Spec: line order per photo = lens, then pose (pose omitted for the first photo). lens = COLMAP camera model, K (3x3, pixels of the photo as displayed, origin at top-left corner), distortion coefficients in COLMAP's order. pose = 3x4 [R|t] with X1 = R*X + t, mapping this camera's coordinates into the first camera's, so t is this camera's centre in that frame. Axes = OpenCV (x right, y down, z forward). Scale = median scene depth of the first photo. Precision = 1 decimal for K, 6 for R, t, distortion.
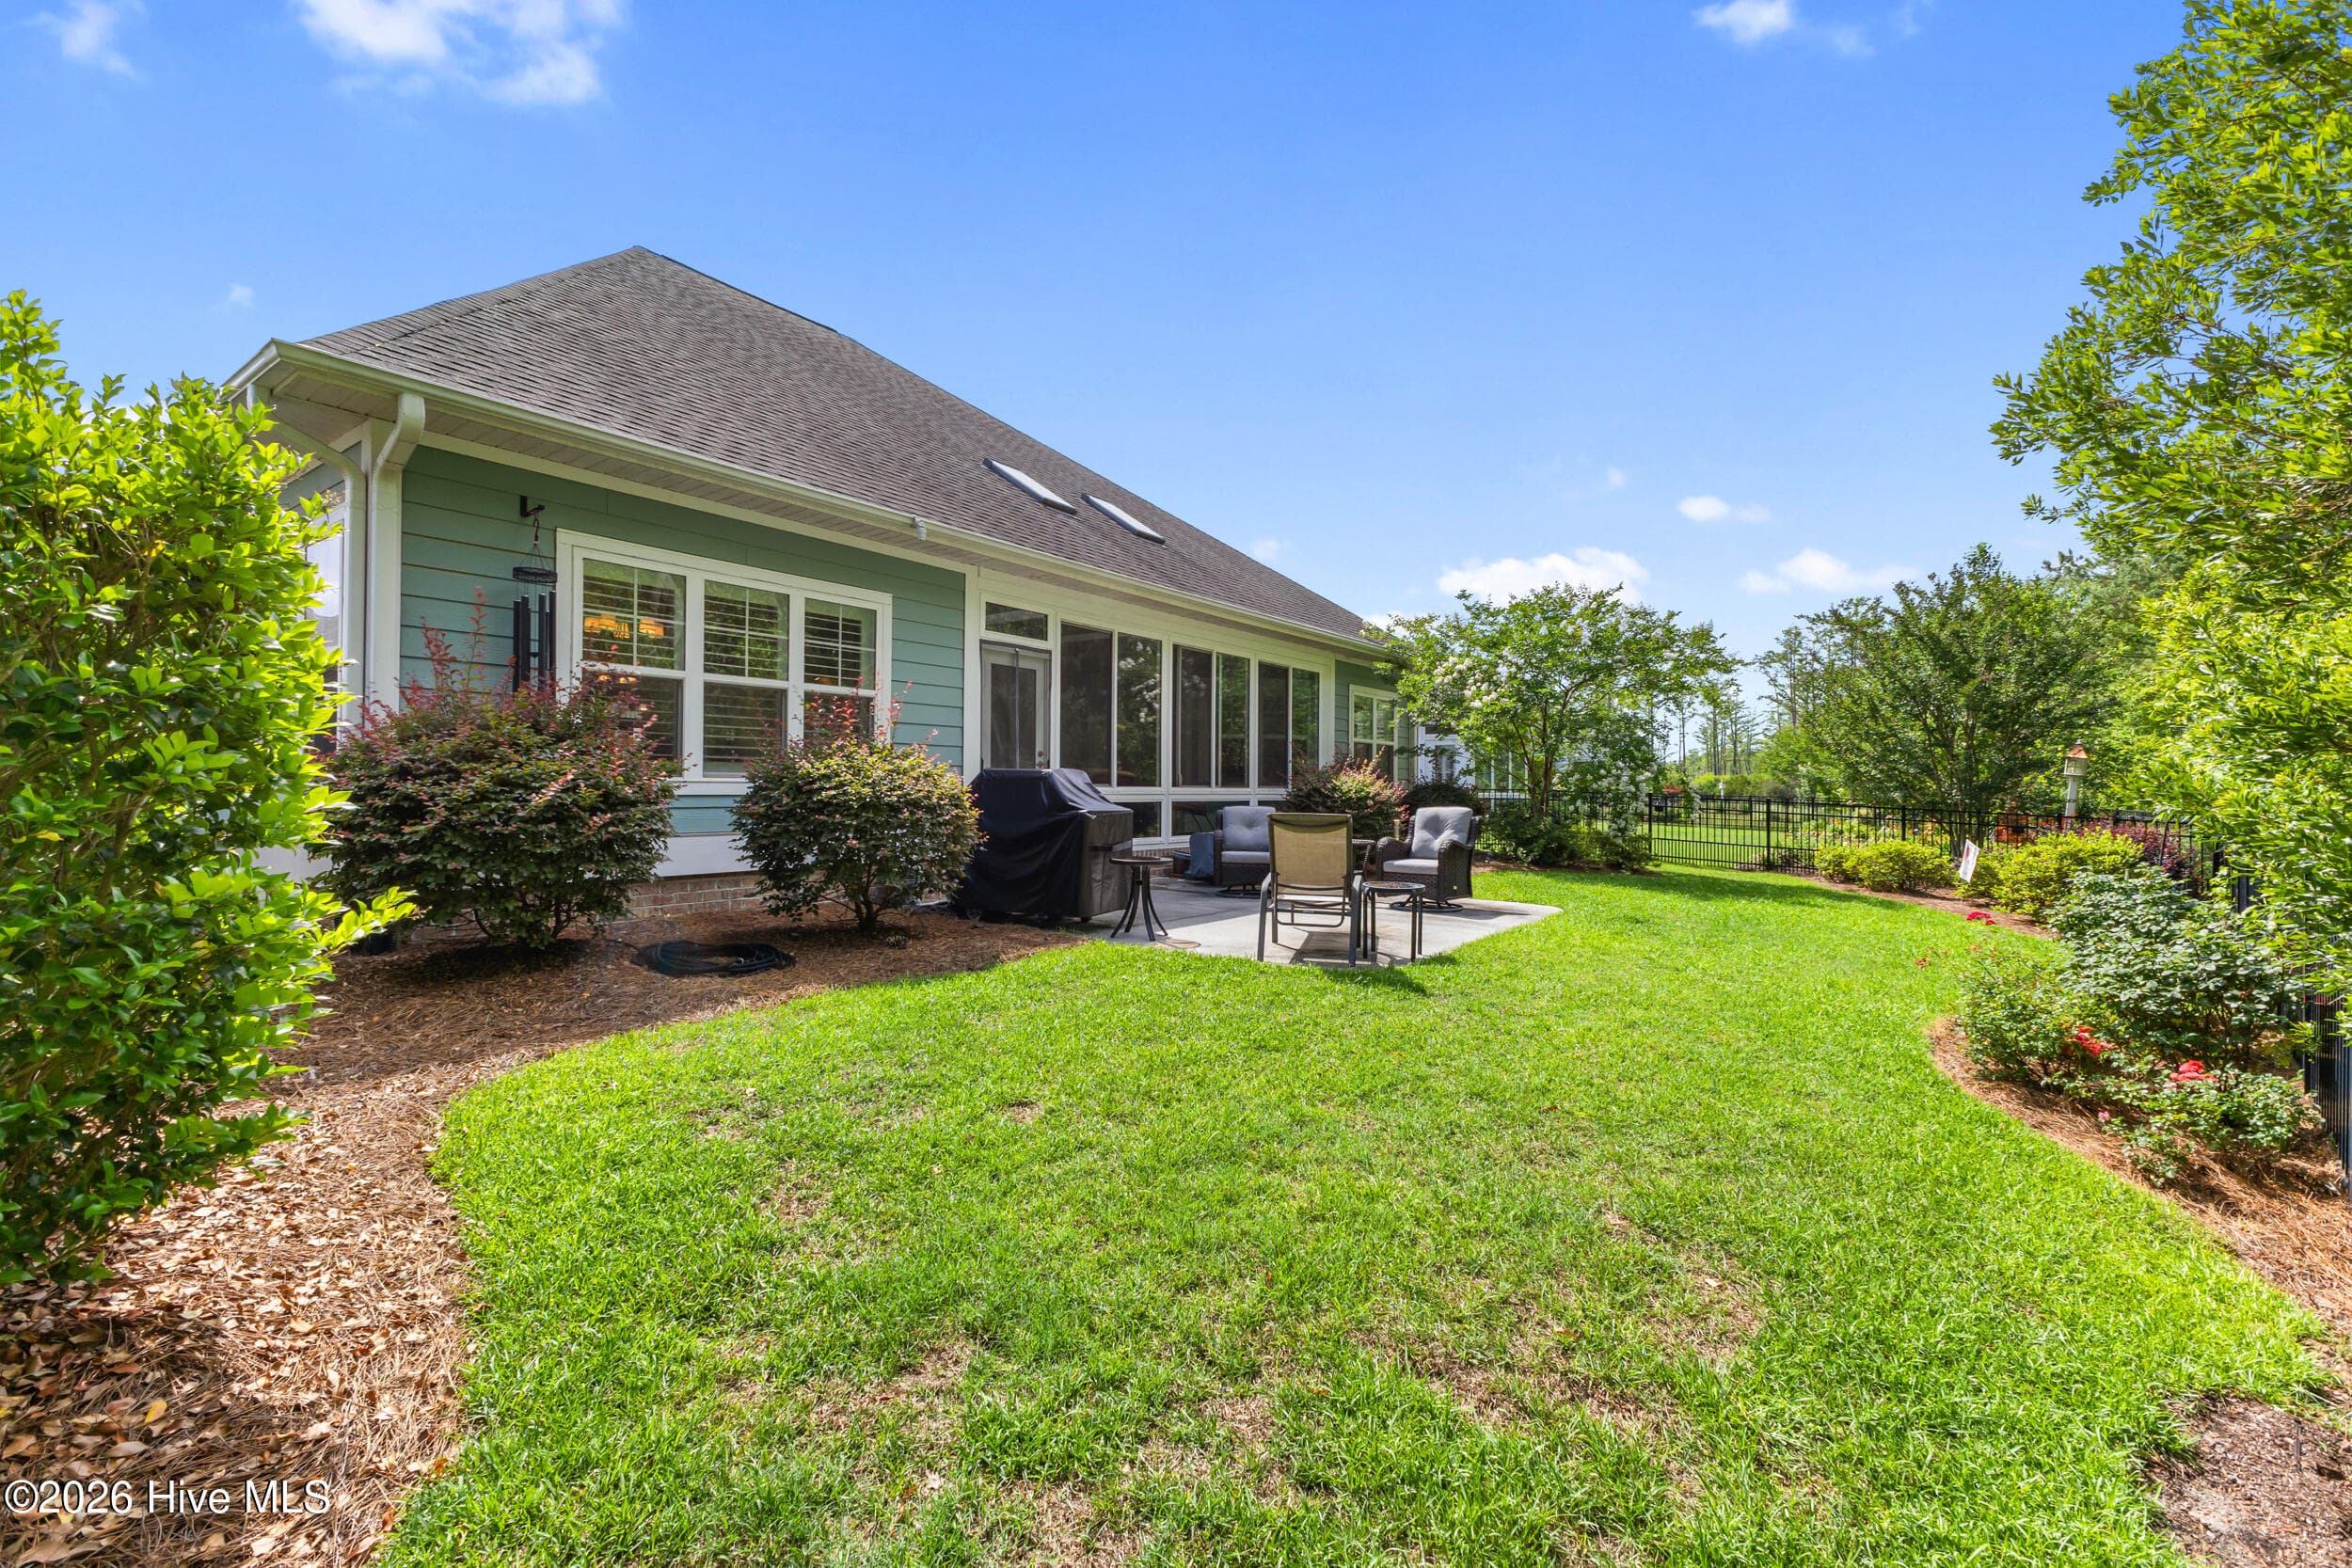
lens RADIAL K [[1010.6, 0, 1170.9], [0, 1010.6, 777.9], [0, 0, 1]] dist [0.010567, -0.000237]
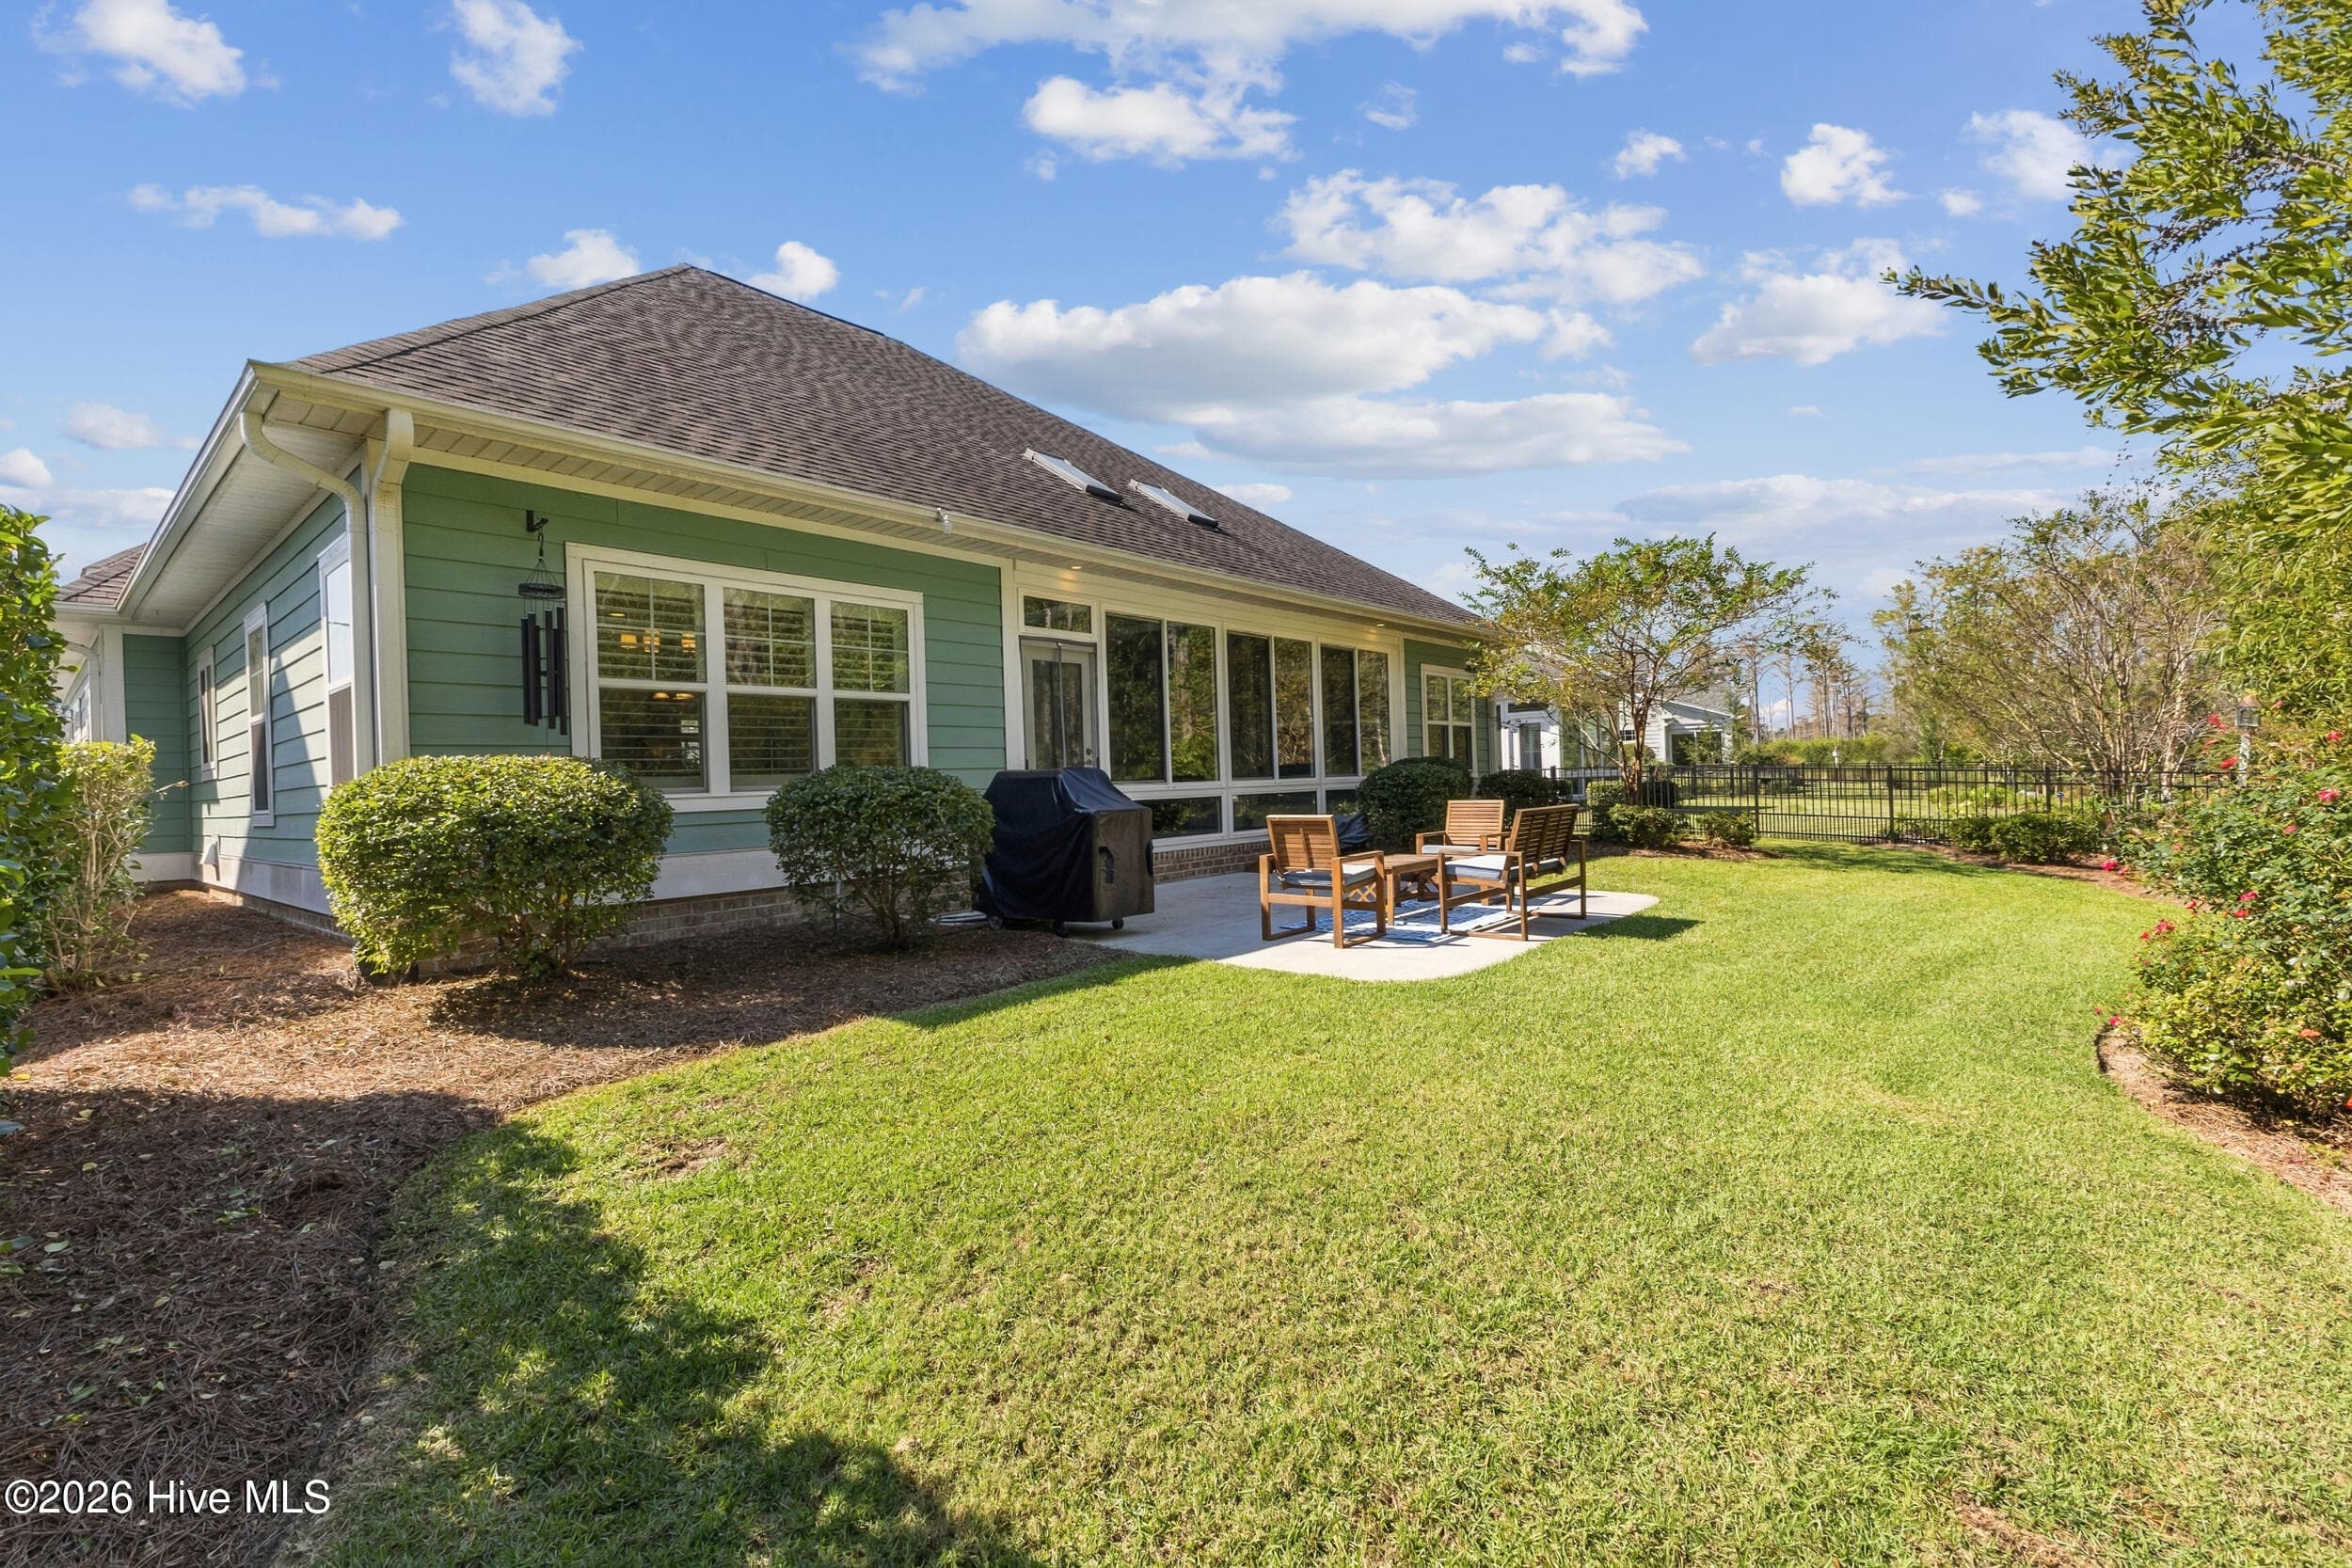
lens RADIAL K [[1010.6, 0, 1170.9], [0, 1010.6, 777.9], [0, 0, 1]] dist [0.010567, -0.000237]
pose [[0.995812, -0.040701, -0.081870, 0.029531], [0.041321, 0.999129, 0.005890, -0.001639], [0.081559, -0.009248, 0.996626, 0.055733]]
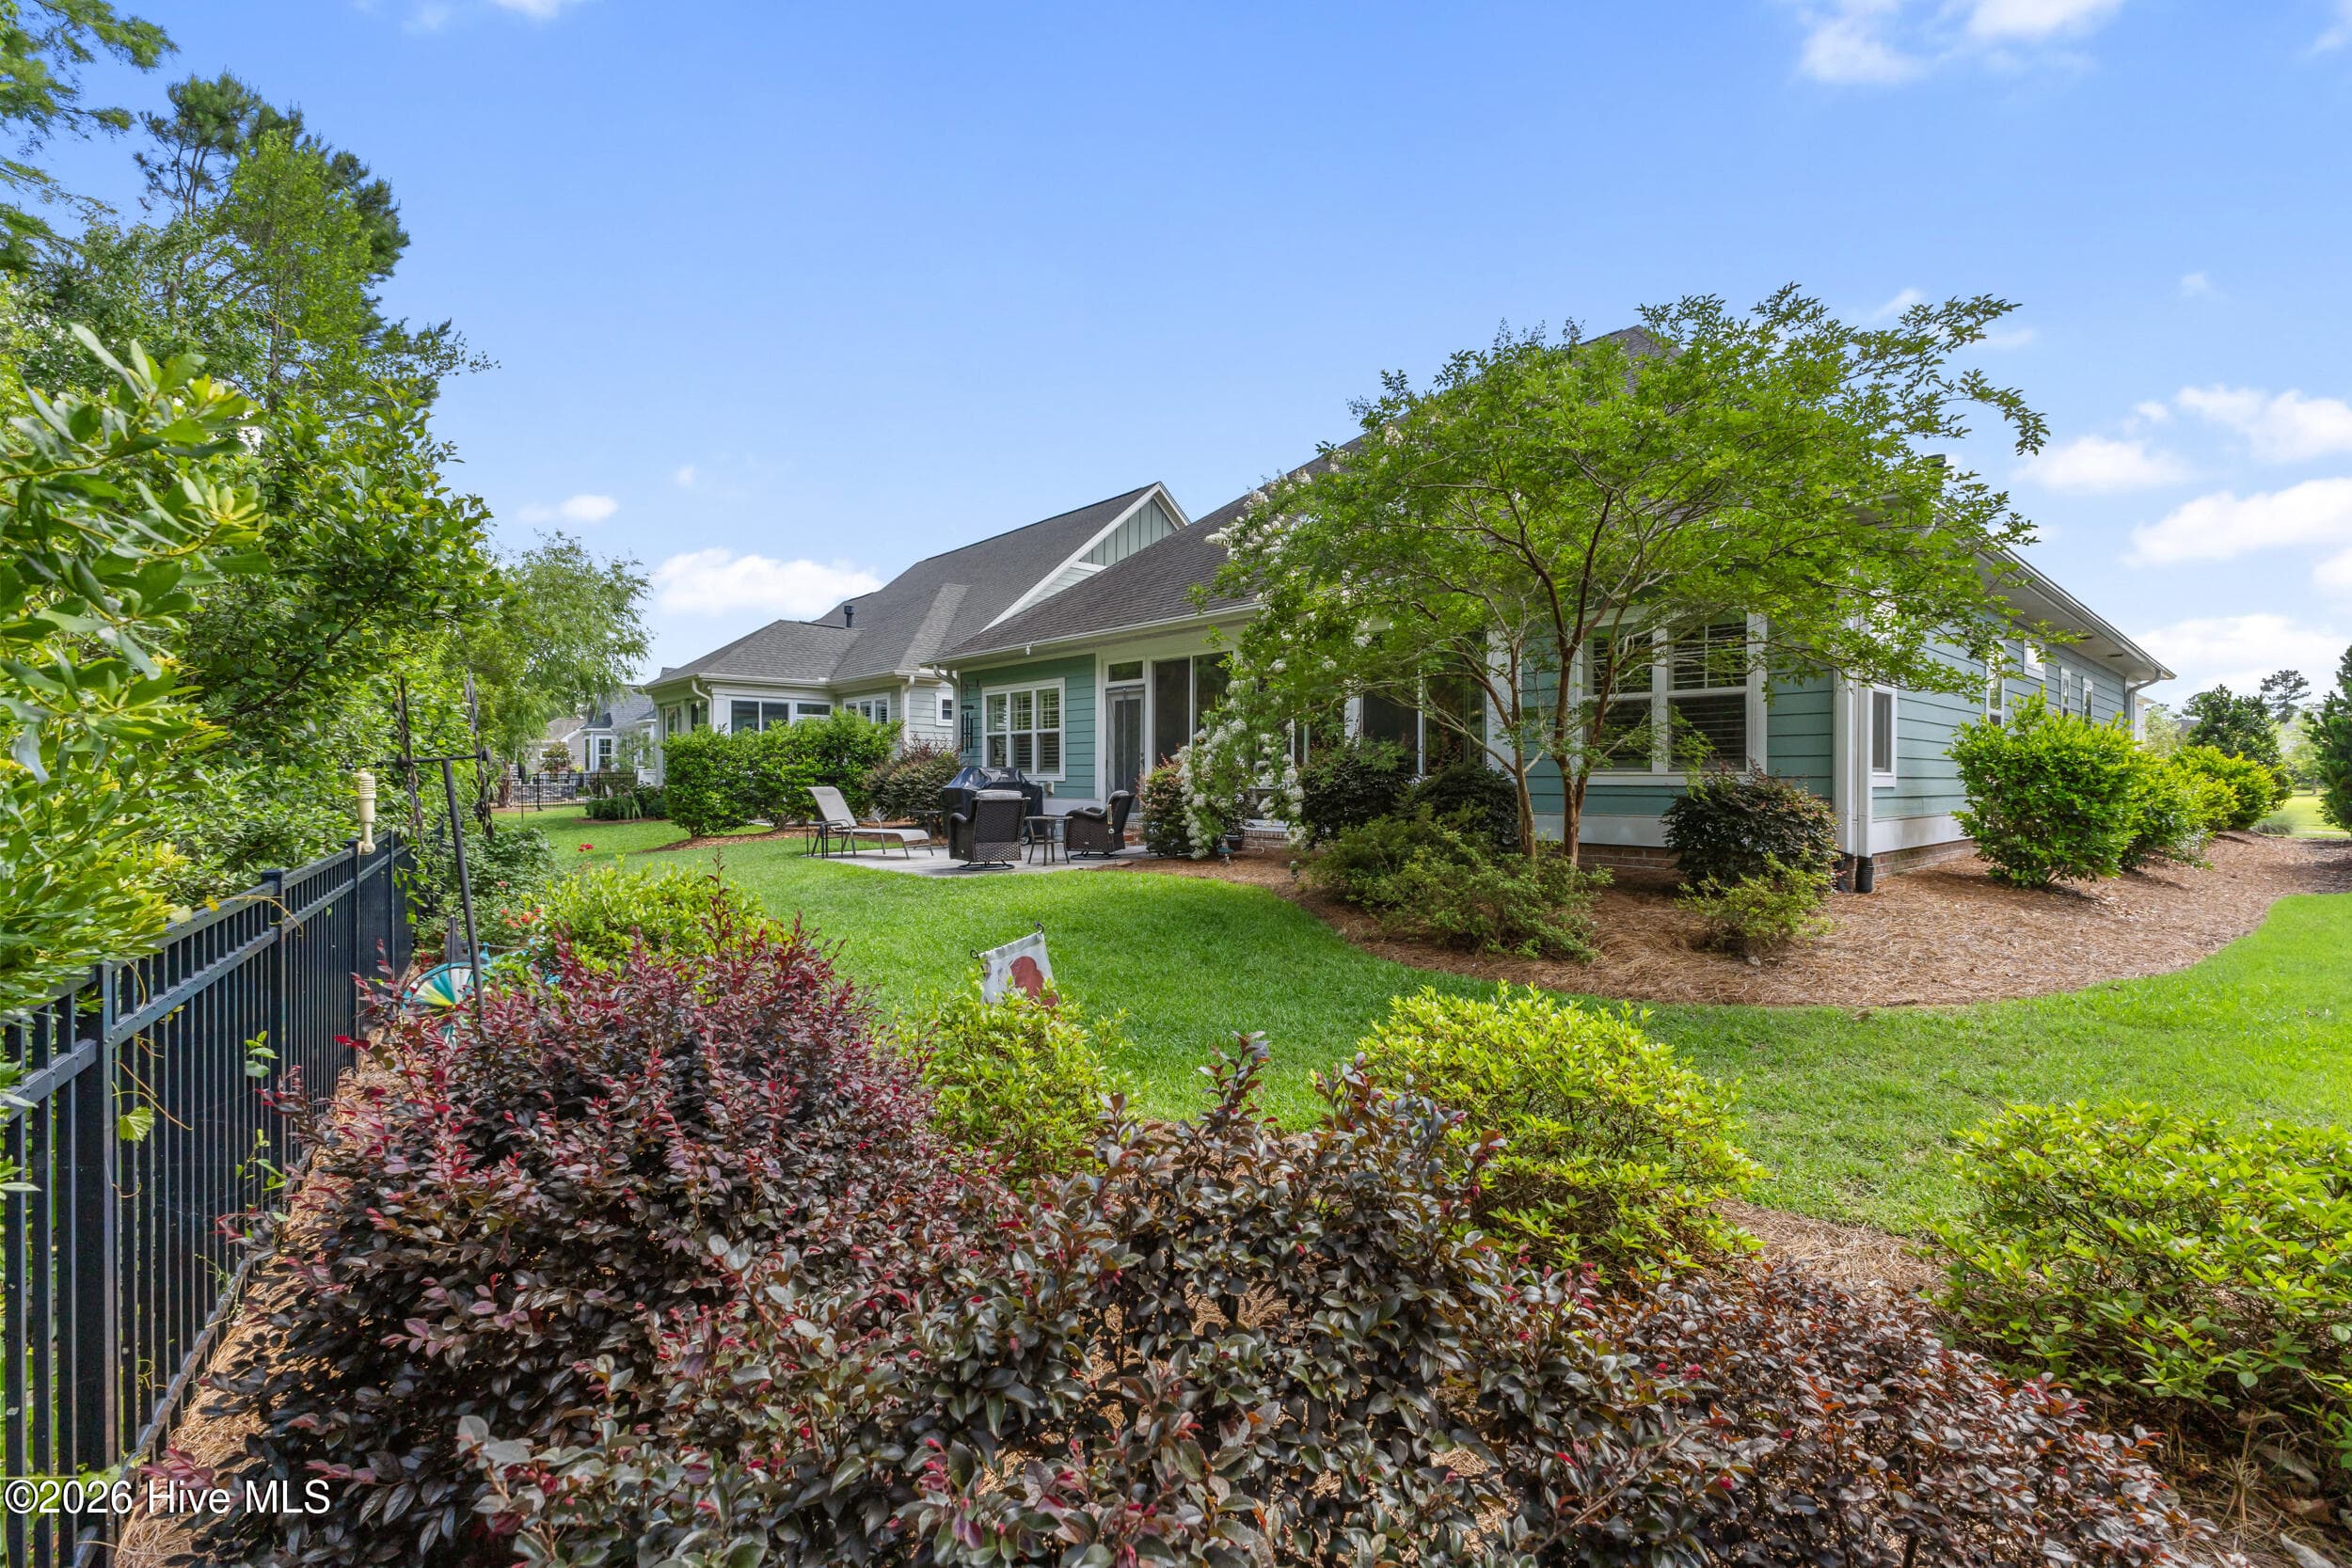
lens RADIAL K [[1010.6, 0, 1170.9], [0, 1010.6, 777.9], [0, 0, 1]] dist [0.010567, -0.000237]
pose [[-0.210623, -0.005051, -0.977554, 1.517729], [0.009580, 0.999928, -0.007230, 0.026858], [0.977520, -0.010888, -0.210559, 1.547194]]
